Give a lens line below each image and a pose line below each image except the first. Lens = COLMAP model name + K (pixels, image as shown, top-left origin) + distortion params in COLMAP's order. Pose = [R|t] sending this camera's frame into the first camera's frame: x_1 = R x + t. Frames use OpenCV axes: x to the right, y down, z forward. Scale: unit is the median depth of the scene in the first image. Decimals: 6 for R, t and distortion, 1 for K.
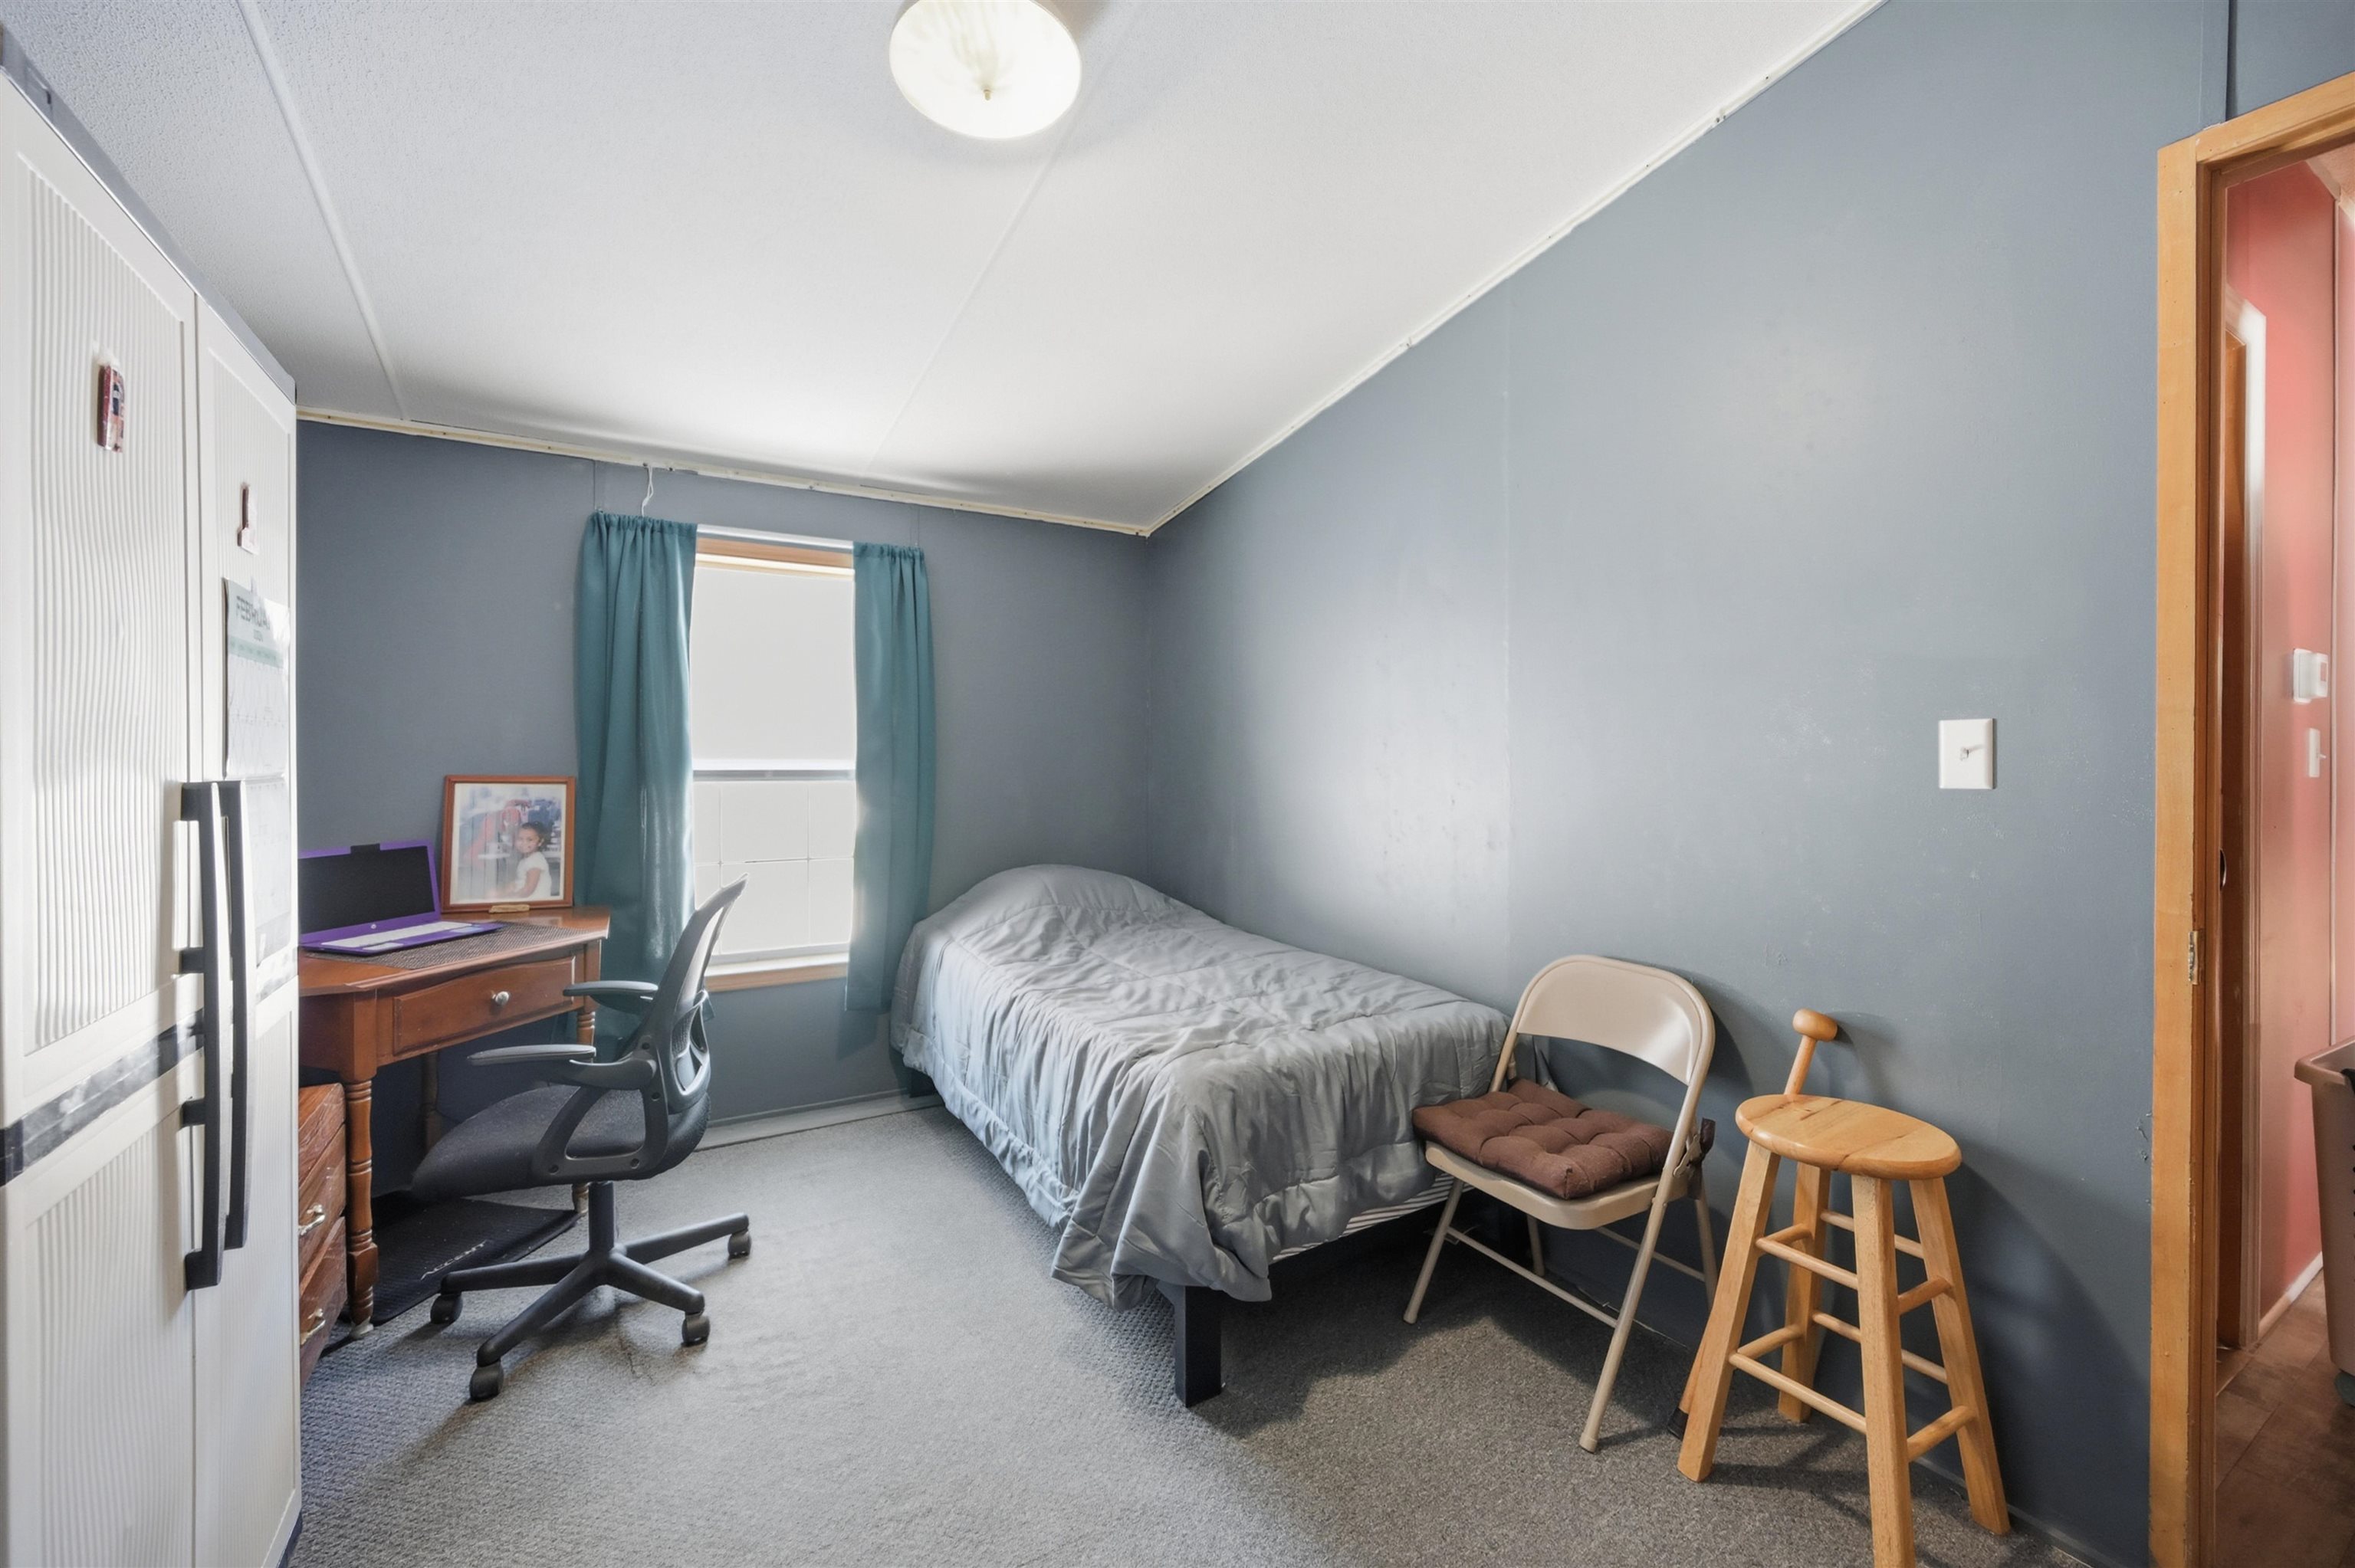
lens RADIAL K [[966.0, 0, 1172.0], [0, 966.0, 776.9], [0, 0, 1]] dist [0.001848, -0.000836]
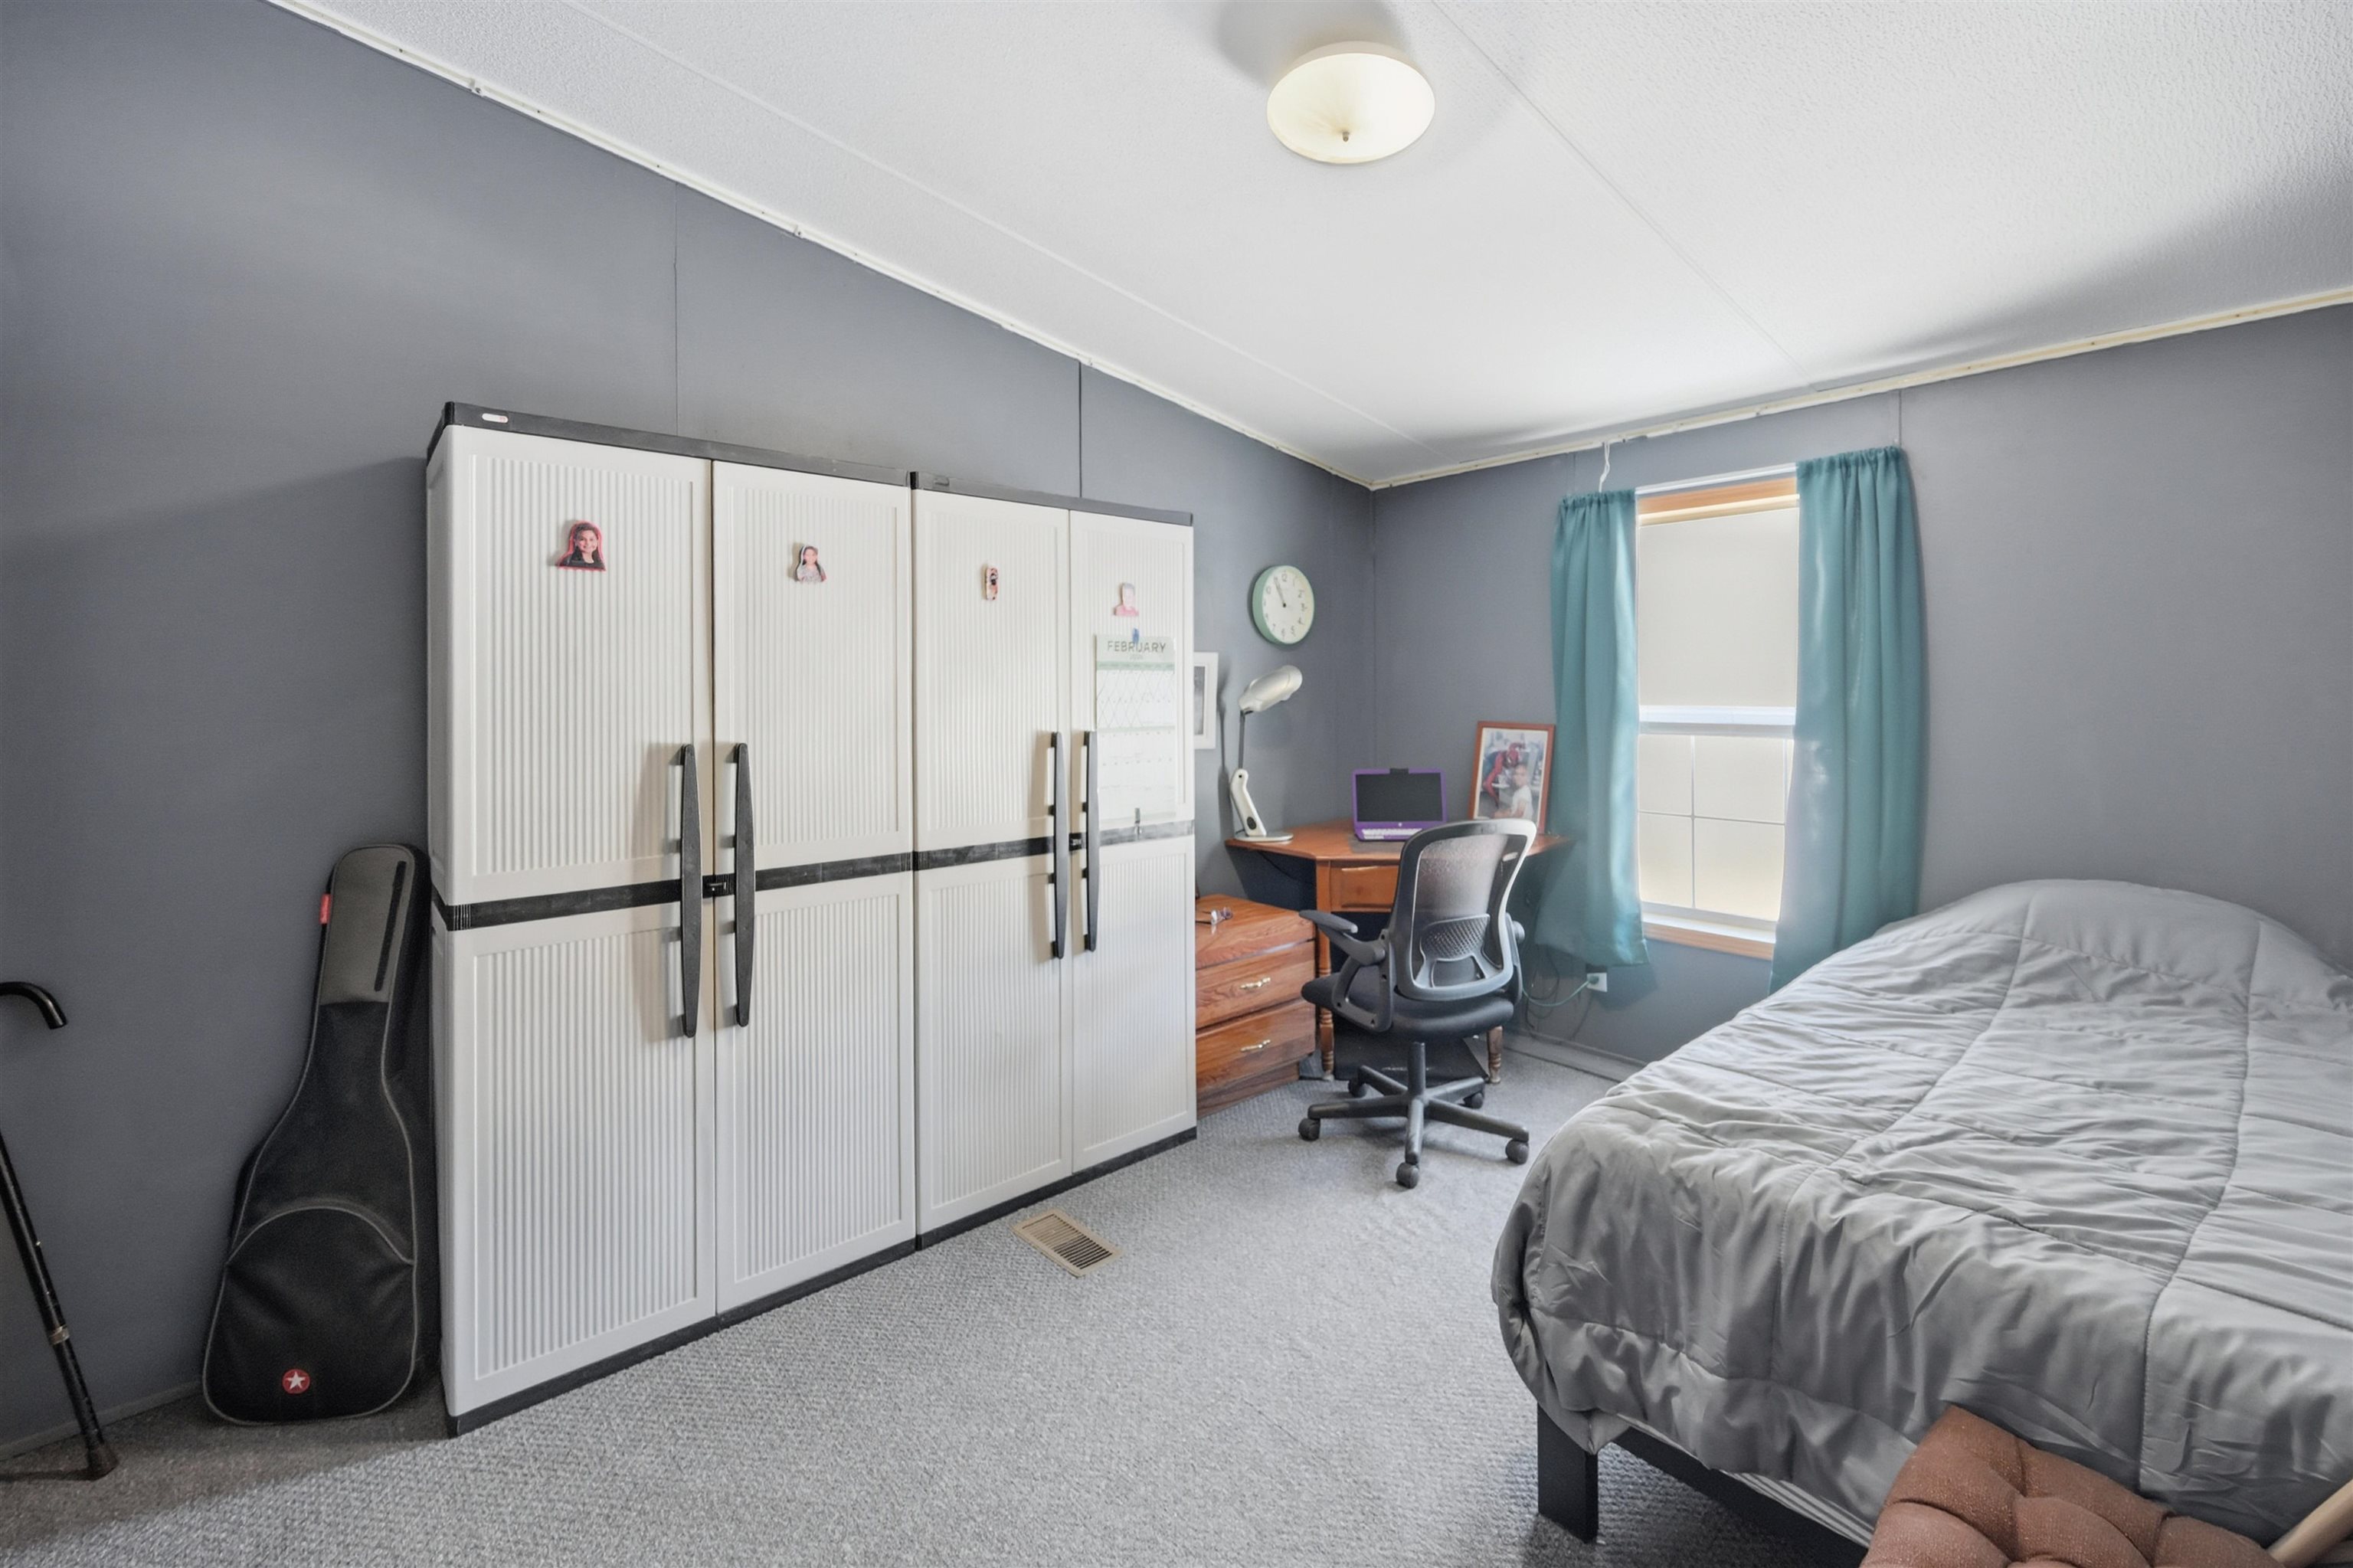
lens RADIAL K [[965.3, 0, 1147.8], [0, 965.3, 694.7], [0, 0, 1]] dist [0.001848, -0.000836]
pose [[0.174148, -0.000536, -0.984719, 0.473375], [-0.009696, 0.999950, -0.002259, -0.030222], [0.984672, 0.009941, 0.174135, 0.311183]]
